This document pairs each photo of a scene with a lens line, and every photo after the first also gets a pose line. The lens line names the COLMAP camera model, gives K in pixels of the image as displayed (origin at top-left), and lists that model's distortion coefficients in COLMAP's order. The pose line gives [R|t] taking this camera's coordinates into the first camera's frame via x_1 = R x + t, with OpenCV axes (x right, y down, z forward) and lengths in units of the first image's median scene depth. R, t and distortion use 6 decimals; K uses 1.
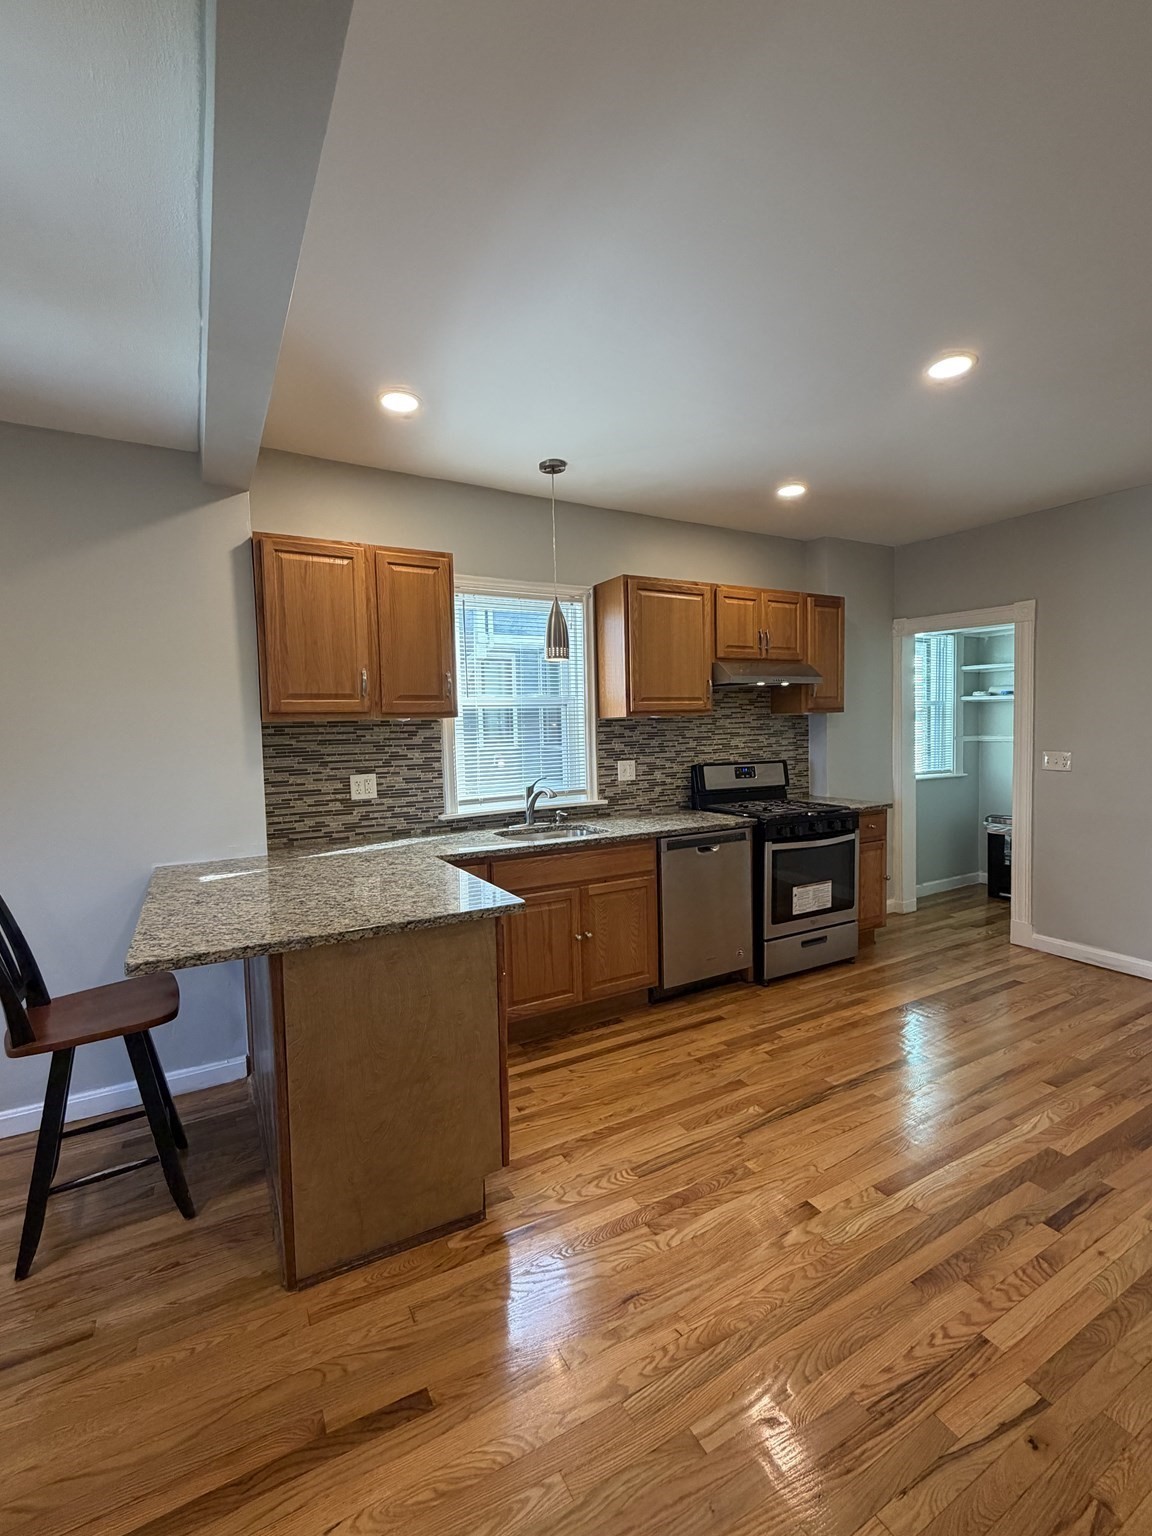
lens RADIAL K [[667.5, 0, 573.6], [0, 667.5, 769.5], [0, 0, 1]] dist [0.000879, -0.001331]
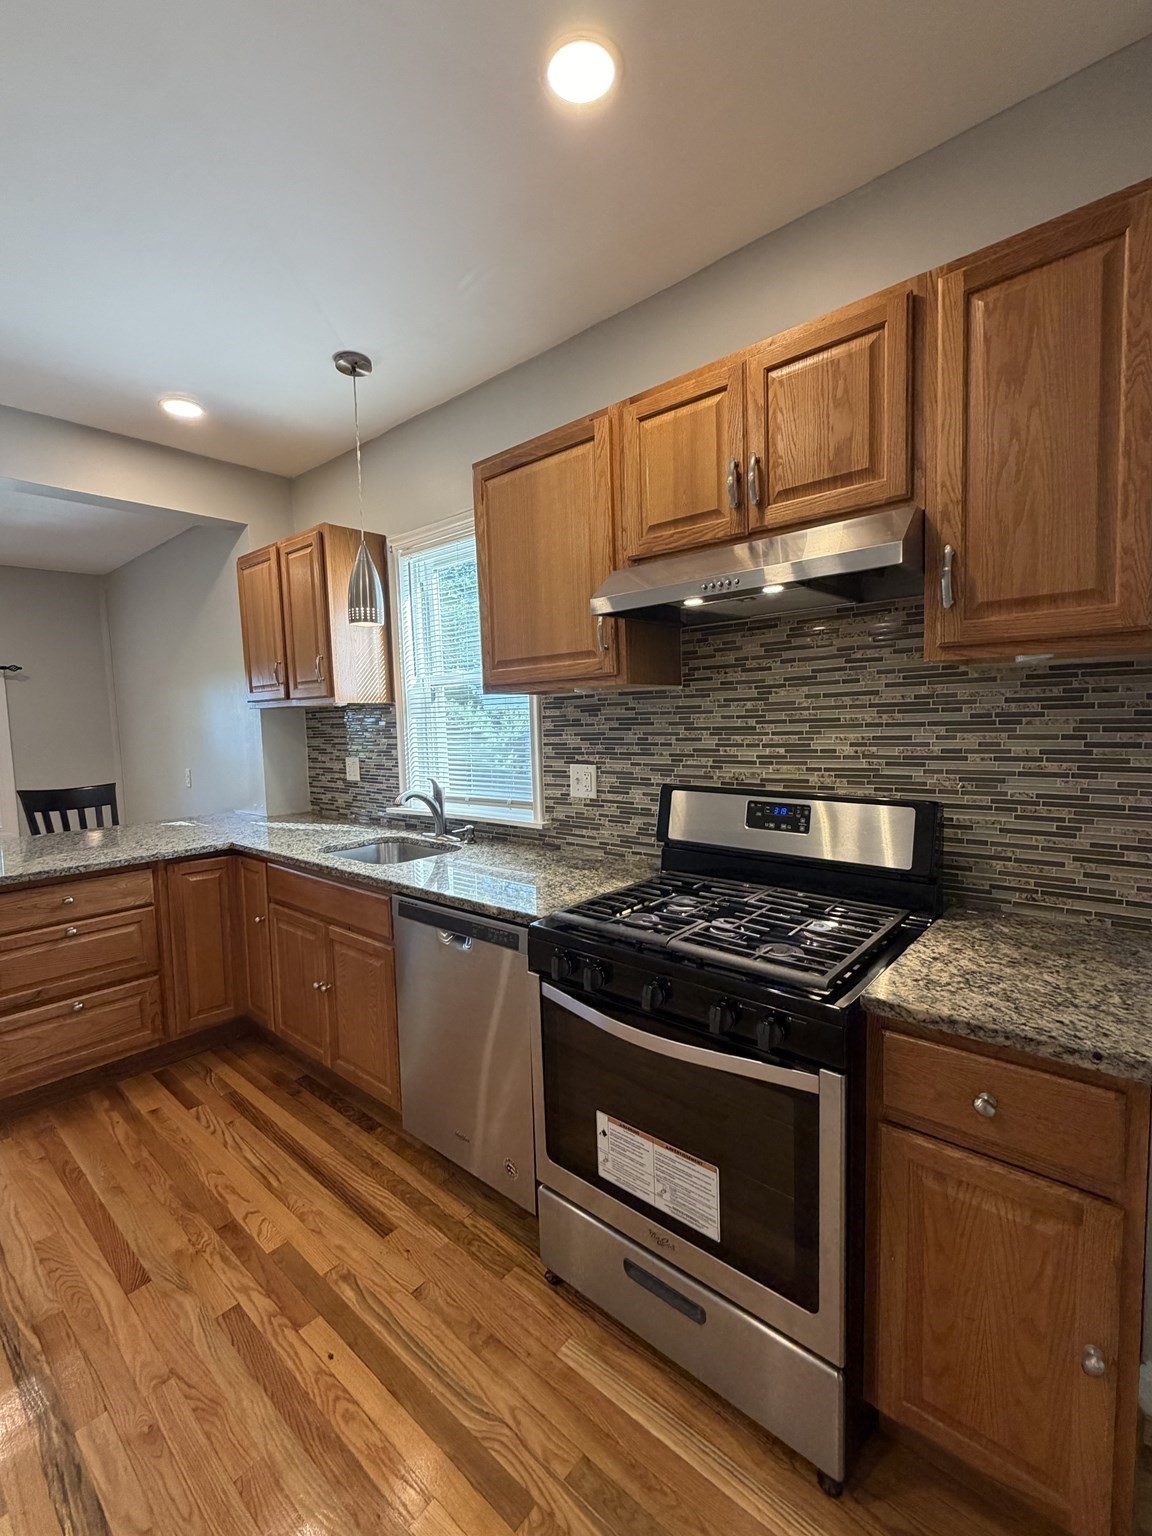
lens RADIAL K [[667.5, 0, 577.7], [0, 667.5, 769.1], [0, 0, 1]] dist [0.000879, -0.001331]
pose [[0.343399, 0.087667, -0.935089, 0.699513], [-0.035675, 0.996133, 0.080288, -0.062837], [0.938512, 0.005789, 0.345199, 0.865439]]
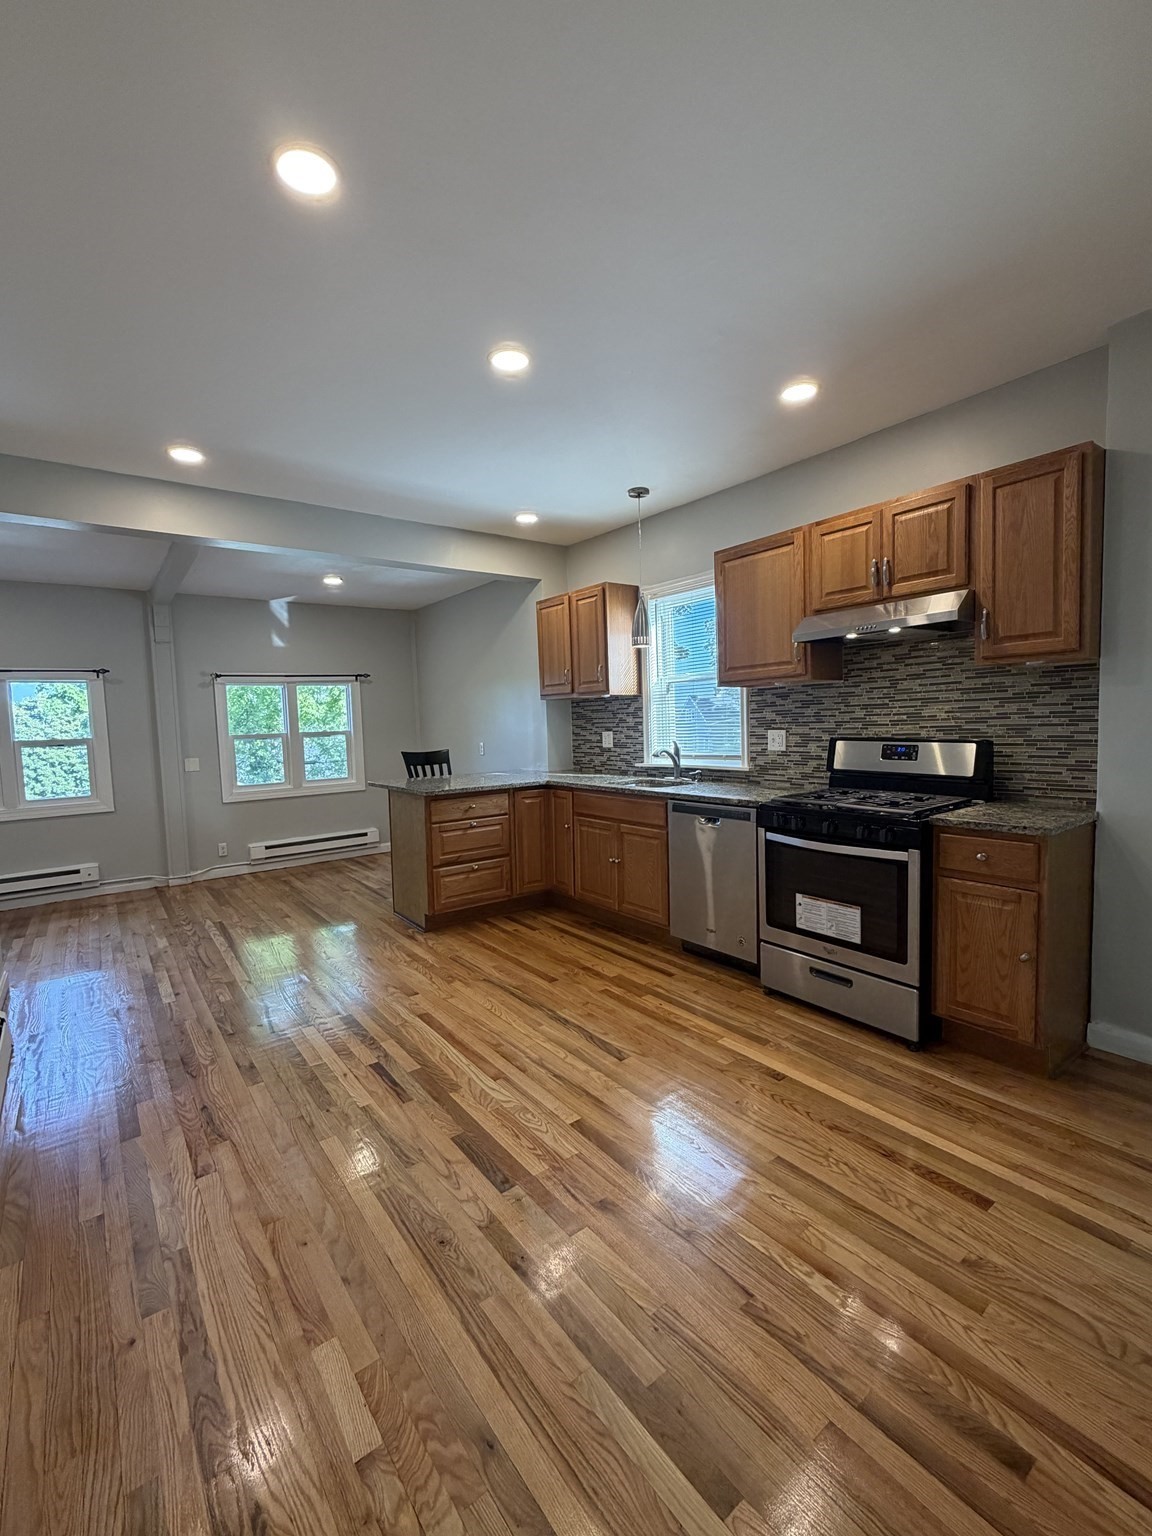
lens RADIAL K [[667.5, 0, 577.4], [0, 667.5, 769.3], [0, 0, 1]] dist [0.000879, -0.001331]
pose [[0.137963, 0.091586, -0.986194, 1.097487], [-0.032483, 0.995598, 0.087915, -0.035582], [0.989904, 0.019906, 0.140331, 0.634417]]
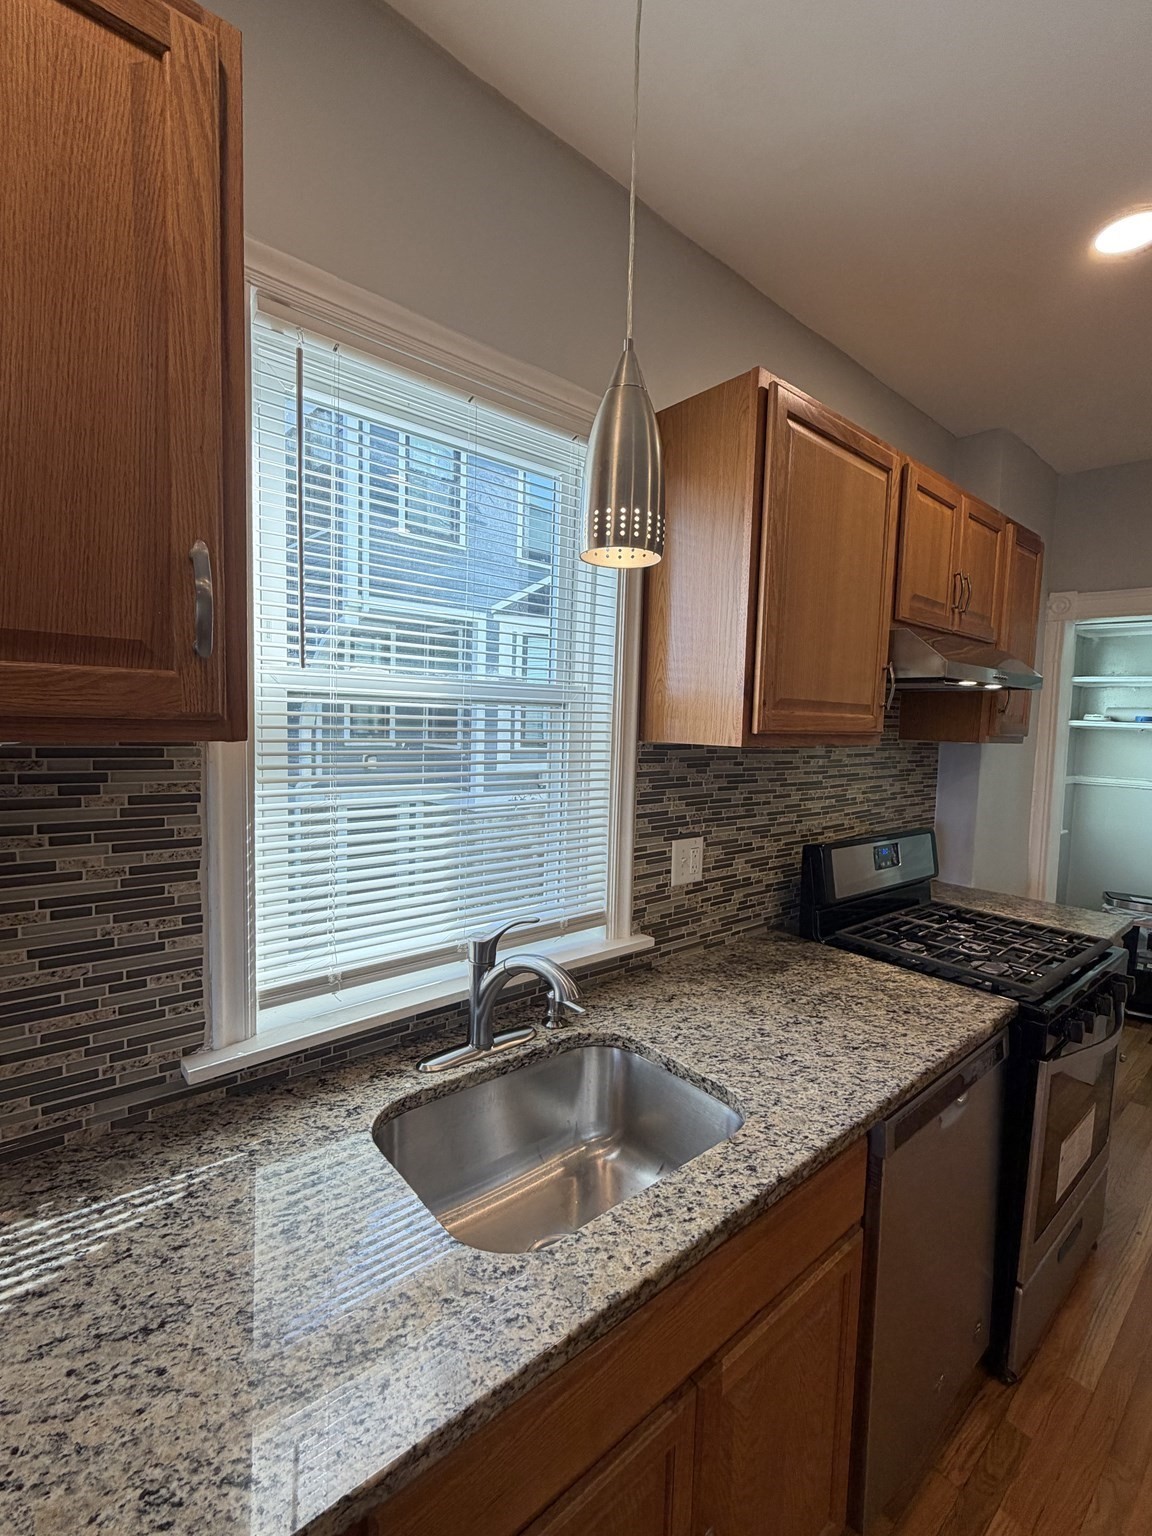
lens RADIAL K [[667.5, 0, 574.9], [0, 667.5, 767.1], [0, 0, 1]] dist [0.000879, -0.001331]
pose [[0.980898, 0.039516, 0.190466, -0.087593], [-0.041046, 0.999149, 0.004091, -0.064933], [-0.190142, -0.011830, 0.981685, 0.639571]]
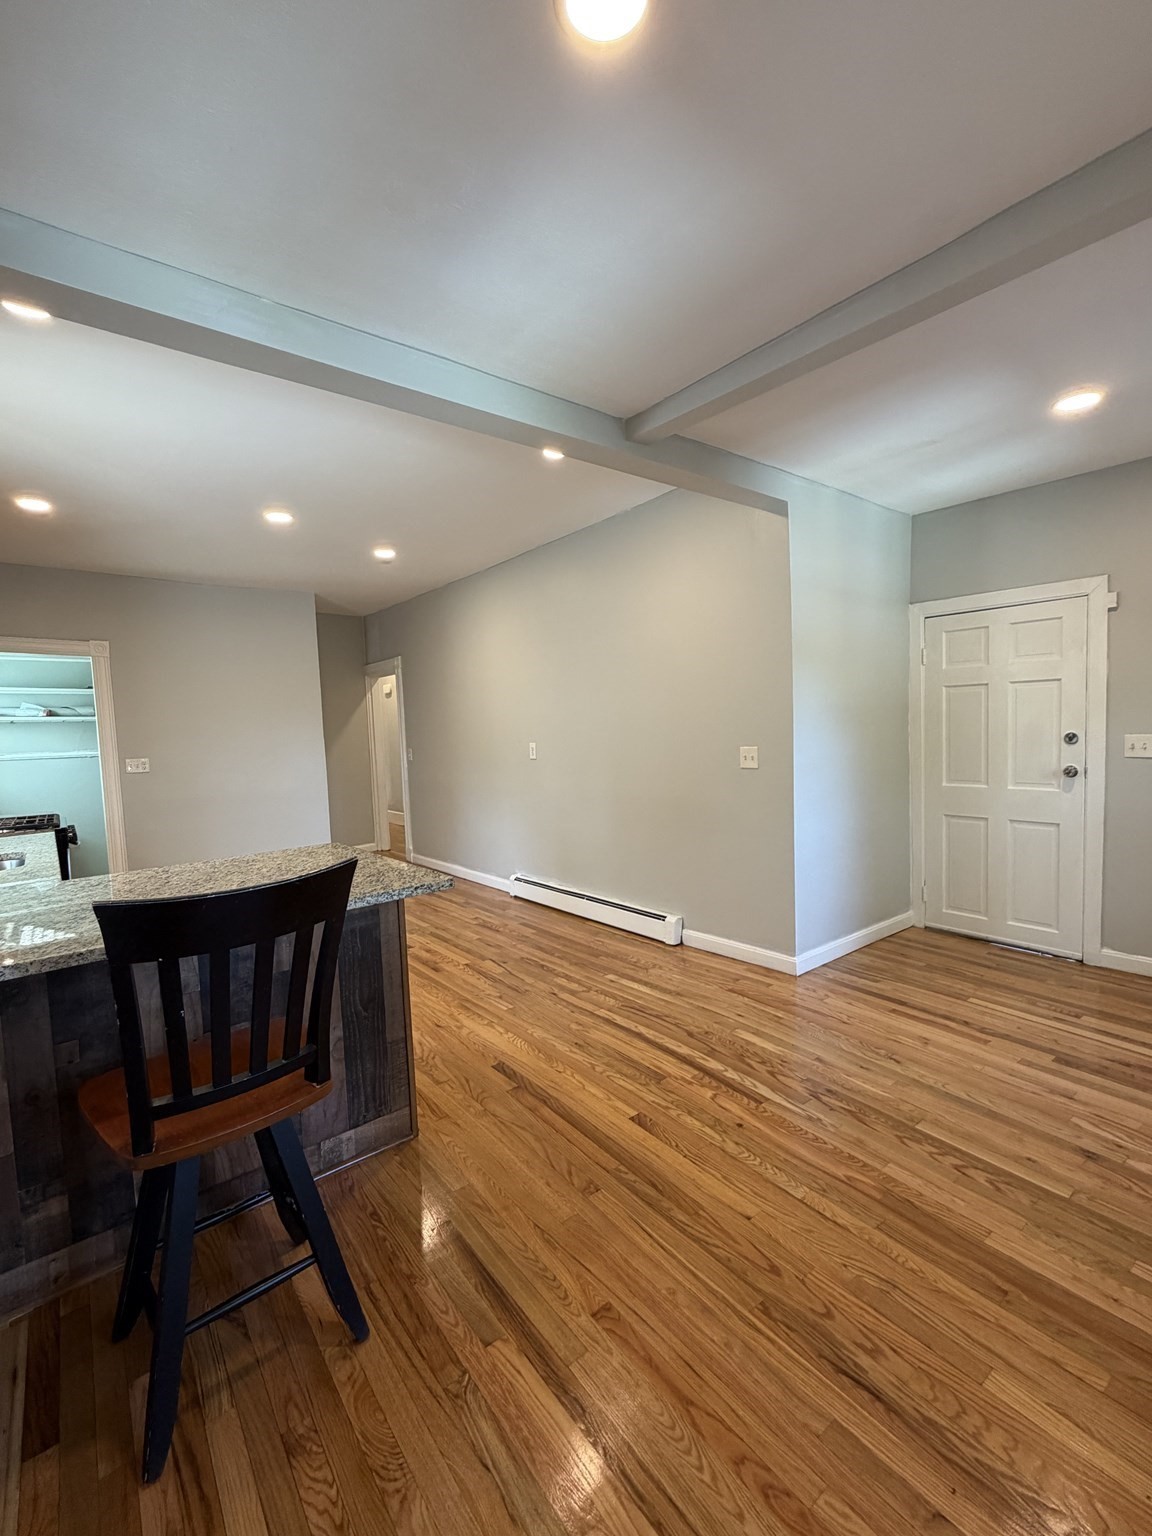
lens RADIAL K [[667.5, 0, 572.0], [0, 667.5, 769.4], [0, 0, 1]] dist [0.000879, -0.001331]
pose [[-0.149142, -0.036921, 0.988126, -0.805946], [0.106035, 0.992943, 0.053105, 0.017149], [-0.983114, 0.112697, -0.144175, 0.378387]]
